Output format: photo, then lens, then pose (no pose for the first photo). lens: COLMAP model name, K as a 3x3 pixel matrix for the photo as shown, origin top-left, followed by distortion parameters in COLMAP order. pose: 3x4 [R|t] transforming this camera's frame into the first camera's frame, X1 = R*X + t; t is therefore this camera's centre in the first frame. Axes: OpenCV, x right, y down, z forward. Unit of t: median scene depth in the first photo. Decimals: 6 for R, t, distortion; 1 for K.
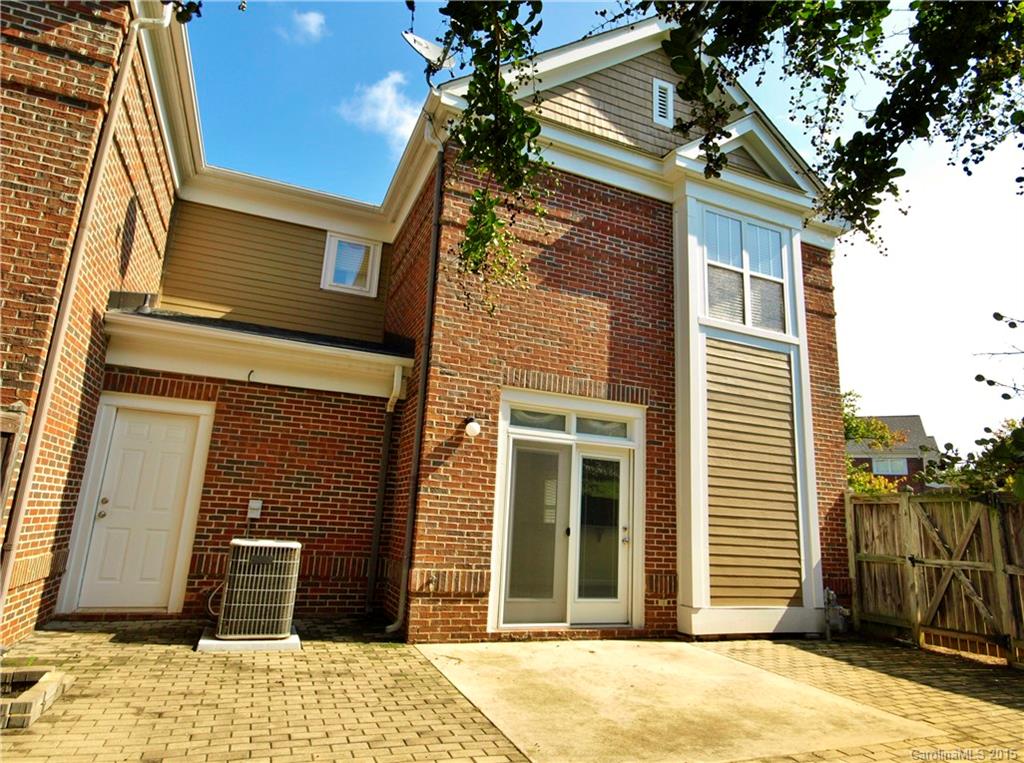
lens RADIAL K [[608.7, 0, 509.2], [0, 608.7, 383.7], [0, 0, 1]] dist [-0.009756, 0.006647]
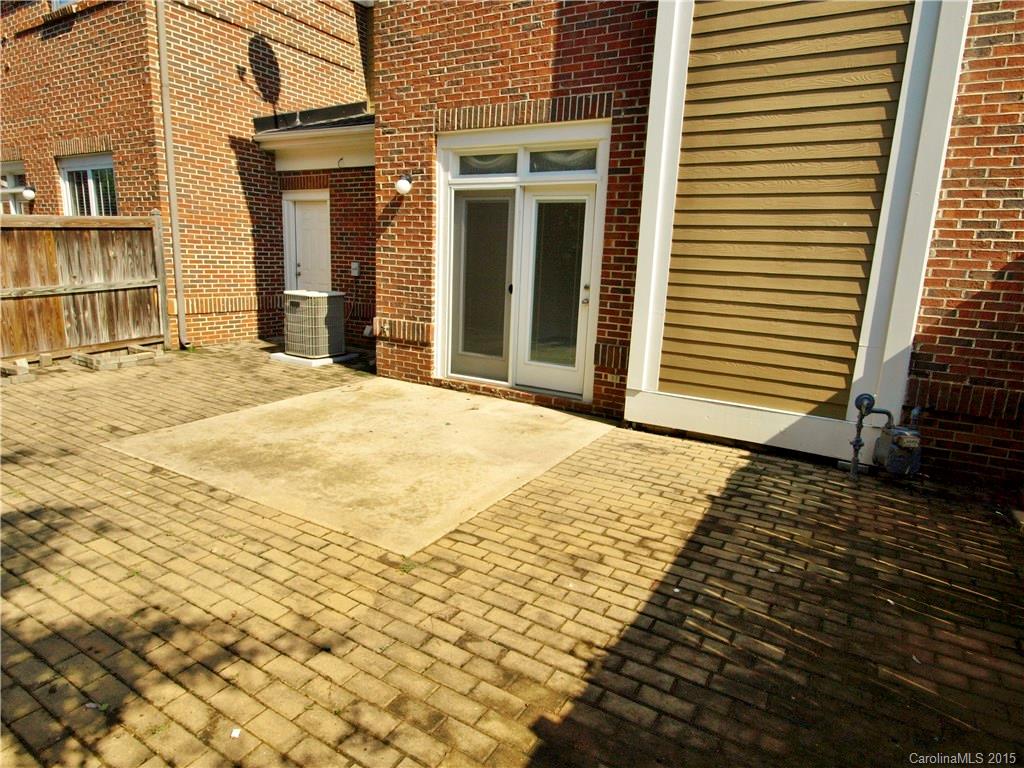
lens RADIAL K [[608.7, 0, 508.3], [0, 608.7, 387.5], [0, 0, 1]] dist [-0.009756, 0.006647]
pose [[0.589749, 0.140831, -0.795212, 0.858819], [0.167403, 0.941972, 0.290972, 0.119703], [0.790046, -0.304721, 0.531952, 0.481309]]
